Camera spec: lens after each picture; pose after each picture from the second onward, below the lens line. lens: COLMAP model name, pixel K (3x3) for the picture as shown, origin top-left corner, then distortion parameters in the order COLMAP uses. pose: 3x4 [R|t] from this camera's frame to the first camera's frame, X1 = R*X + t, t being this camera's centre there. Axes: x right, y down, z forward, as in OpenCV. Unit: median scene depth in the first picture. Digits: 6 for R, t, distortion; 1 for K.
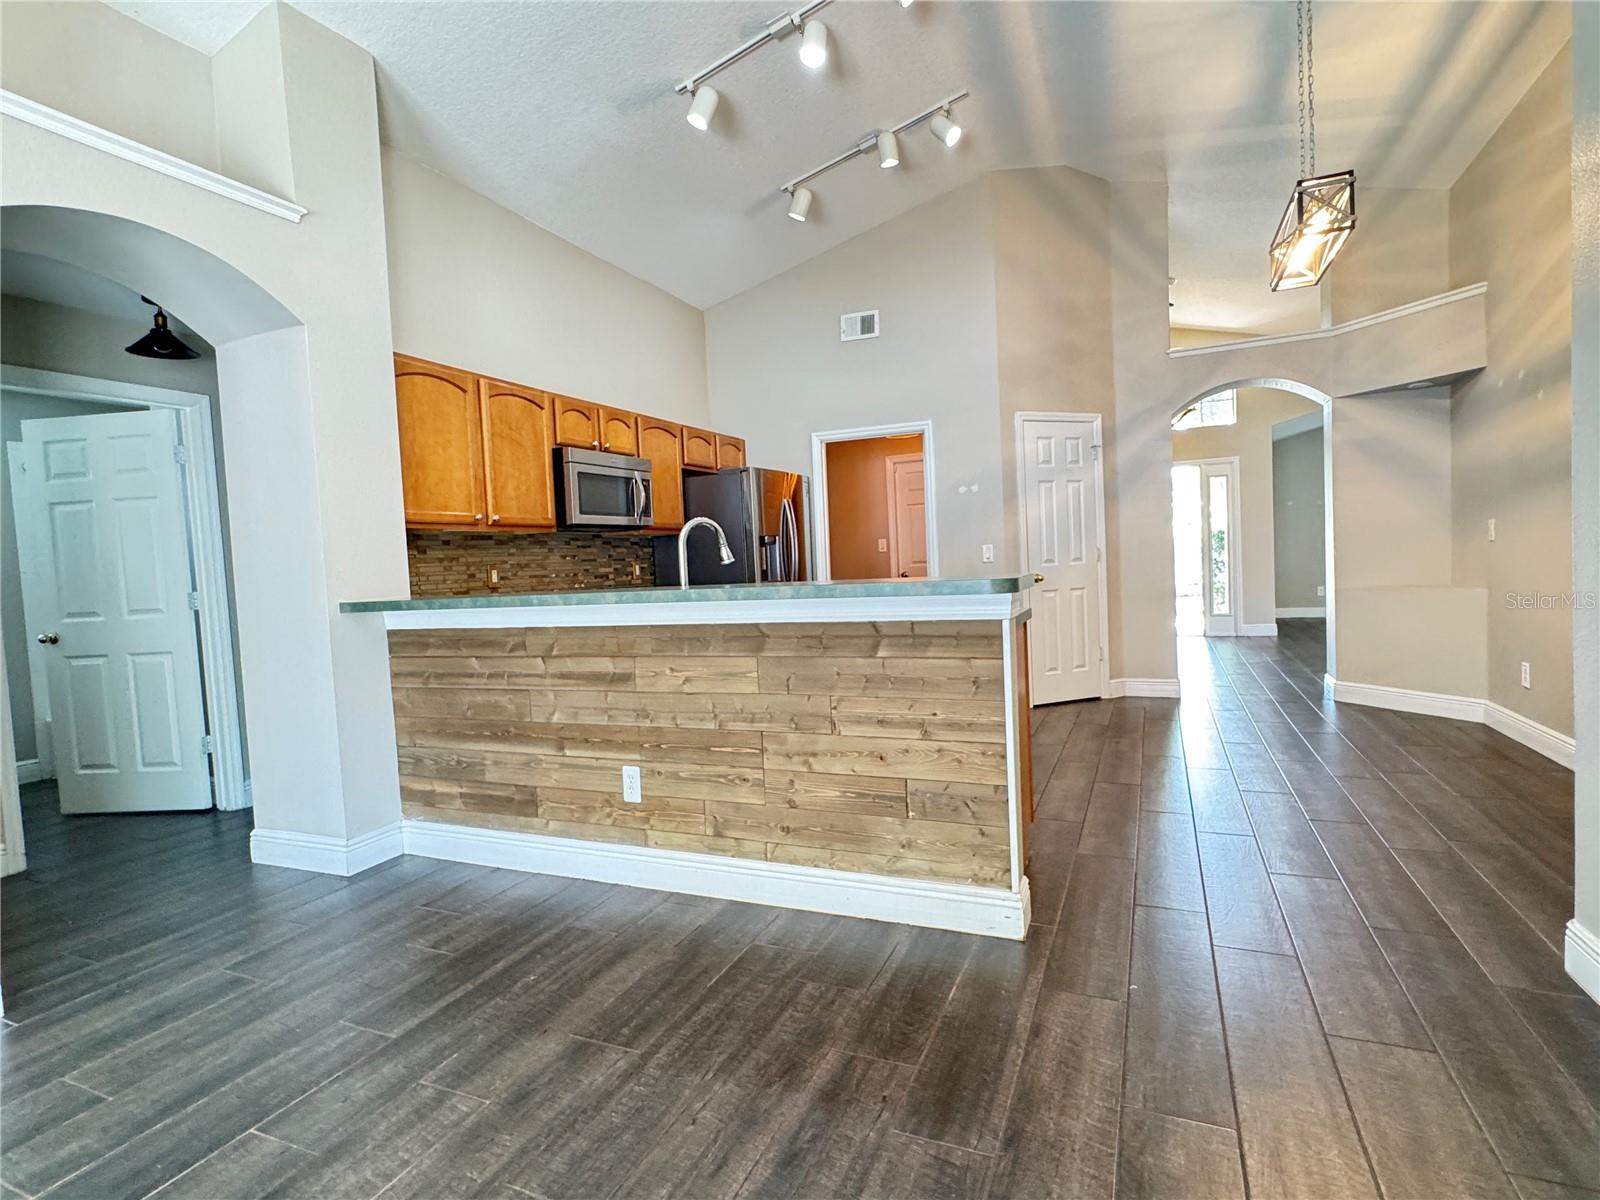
lens RADIAL K [[802.6, 0, 805.2], [0, 802.6, 599.0], [0, 0, 1]] dist [-0.000812, 0.002249]
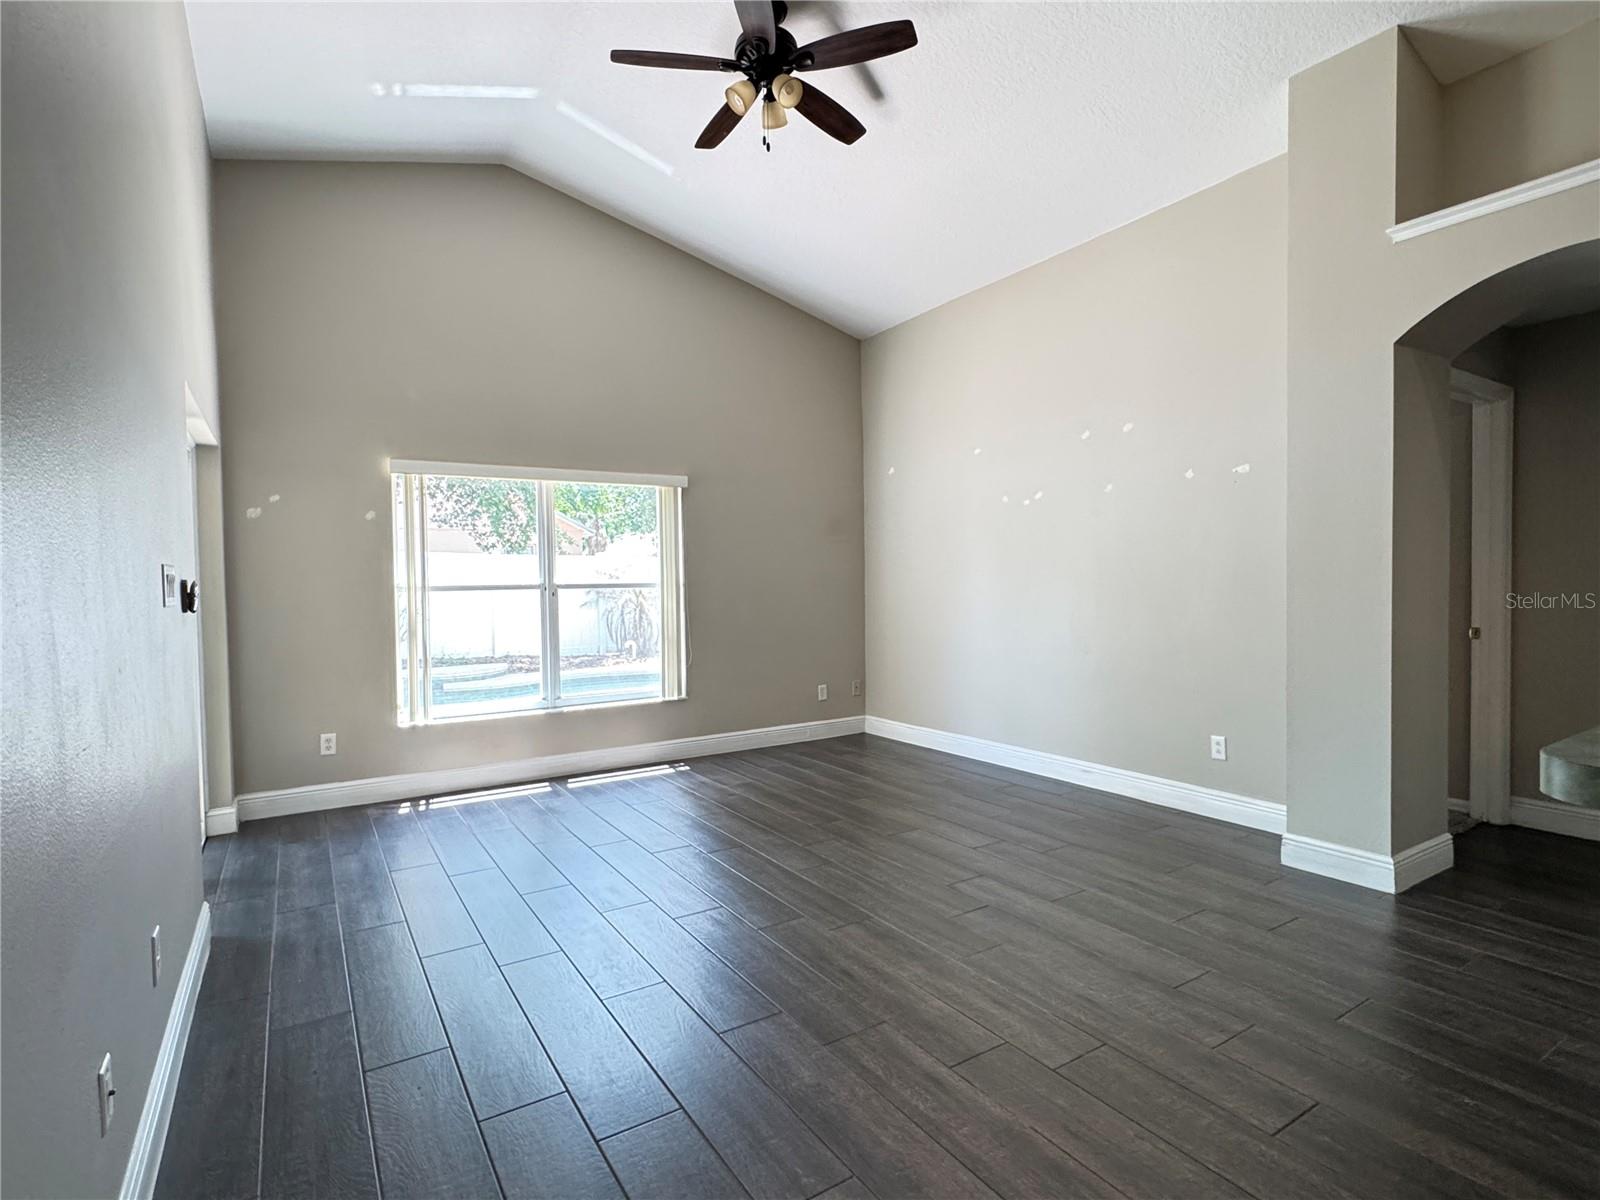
lens RADIAL K [[802.6, 0, 800.1], [0, 802.6, 602.8], [0, 0, 1]] dist [-0.000812, 0.002249]
pose [[-0.554632, 0.080020, -0.828239, 0.333940], [0.003171, 0.995561, 0.094063, -0.060289], [0.832090, 0.049544, -0.552424, 0.412352]]
